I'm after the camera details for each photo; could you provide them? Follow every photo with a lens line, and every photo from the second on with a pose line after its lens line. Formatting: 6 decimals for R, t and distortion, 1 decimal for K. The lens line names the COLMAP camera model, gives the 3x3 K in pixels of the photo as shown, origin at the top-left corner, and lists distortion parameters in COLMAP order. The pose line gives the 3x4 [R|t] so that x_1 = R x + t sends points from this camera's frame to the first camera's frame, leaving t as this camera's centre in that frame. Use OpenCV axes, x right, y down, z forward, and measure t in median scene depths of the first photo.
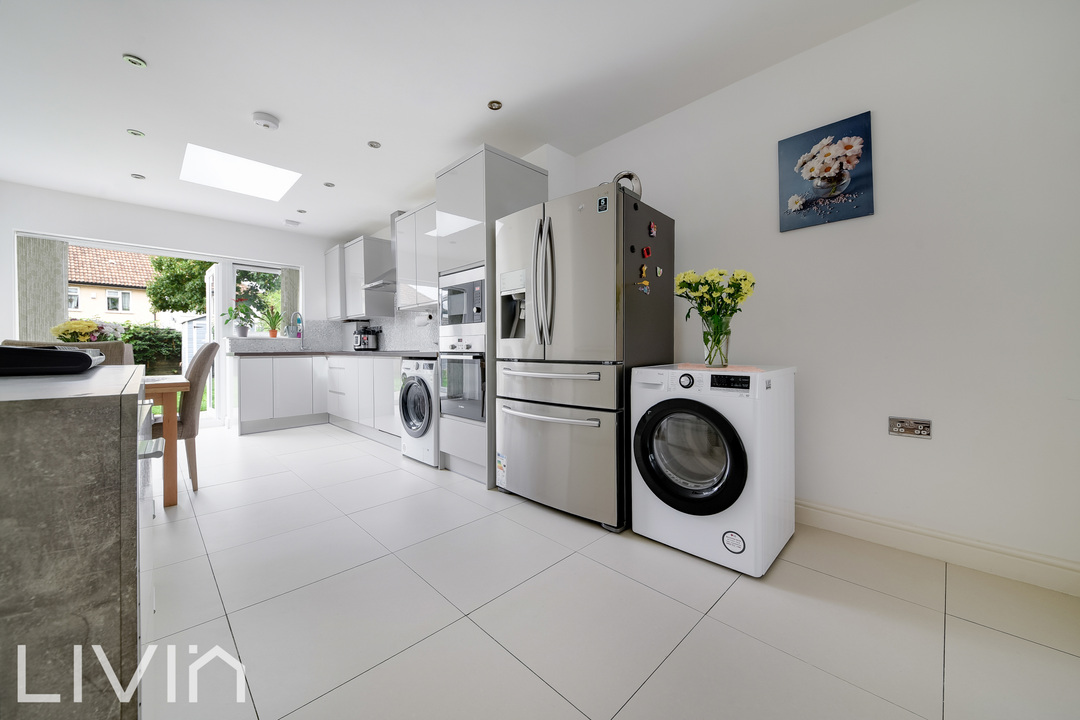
lens RADIAL K [[399.0, 0, 542.8], [0, 399.0, 352.4], [0, 0, 1]] dist [-0.000020, 0.000181]
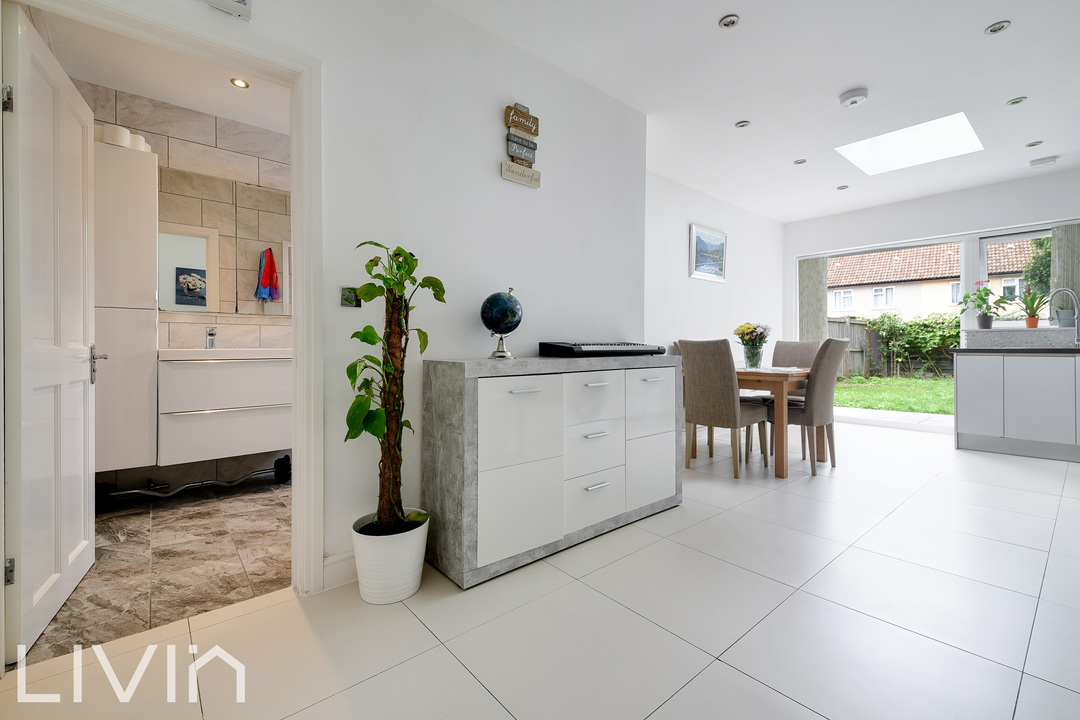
lens RADIAL K [[453.3, 0, 536.9], [0, 453.3, 350.4], [0, 0, 1]] dist [-0.002195, -0.000283]
pose [[-0.090673, 0.014746, -0.995772, 0.223599], [-0.007646, 0.999851, 0.015503, -0.003289], [0.995851, 0.009019, -0.090547, 0.196554]]
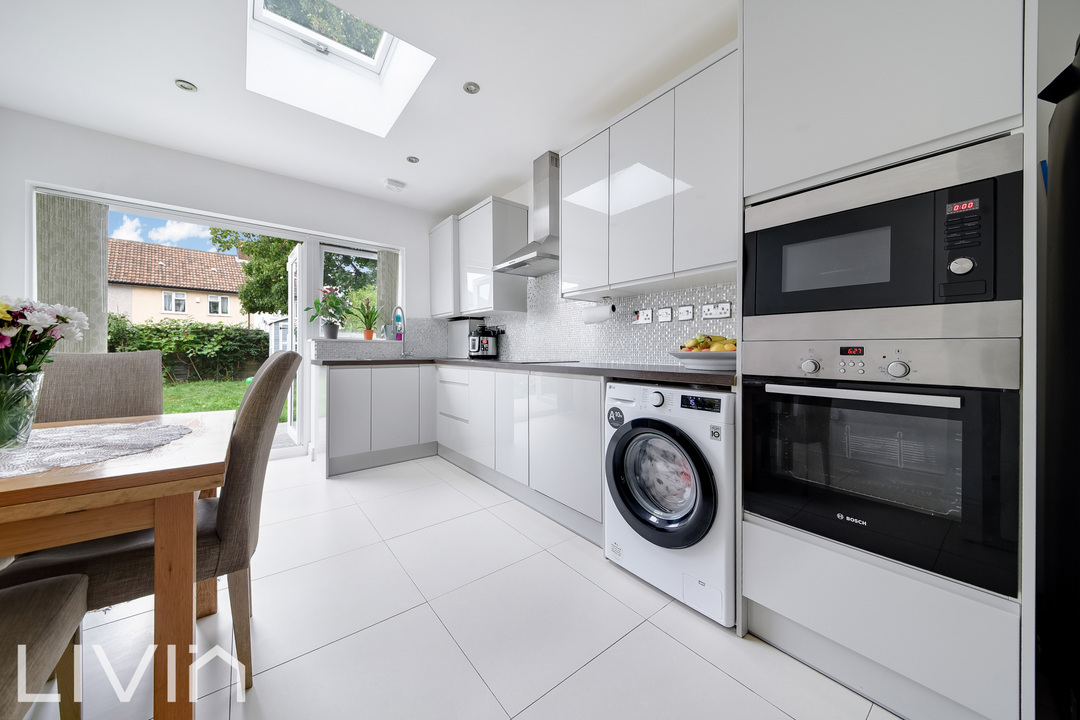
lens RADIAL K [[381.3, 0, 535.5], [0, 381.3, 352.7], [0, 0, 1]] dist [0.025165, -0.000256]
pose [[0.990678, 0.010283, -0.135832, -0.266110], [-0.010916, 0.999933, -0.003919, -0.013806], [0.135783, 0.005365, 0.990724, 0.326497]]
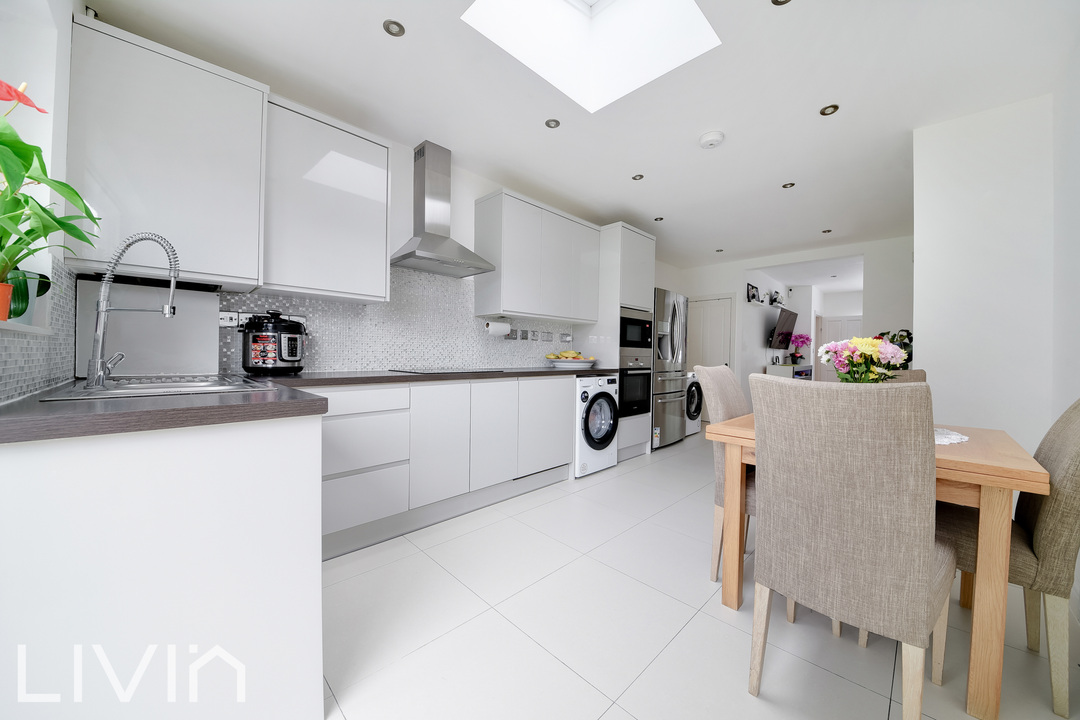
lens RADIAL K [[399.0, 0, 539.2], [0, 399.0, 354.1], [0, 0, 1]] dist [-0.000020, 0.000181]
pose [[-0.014255, -0.001561, 0.999897, -0.910439], [-0.012126, 0.999926, 0.001388, -0.027103], [-0.999825, -0.012105, -0.014272, 0.776739]]
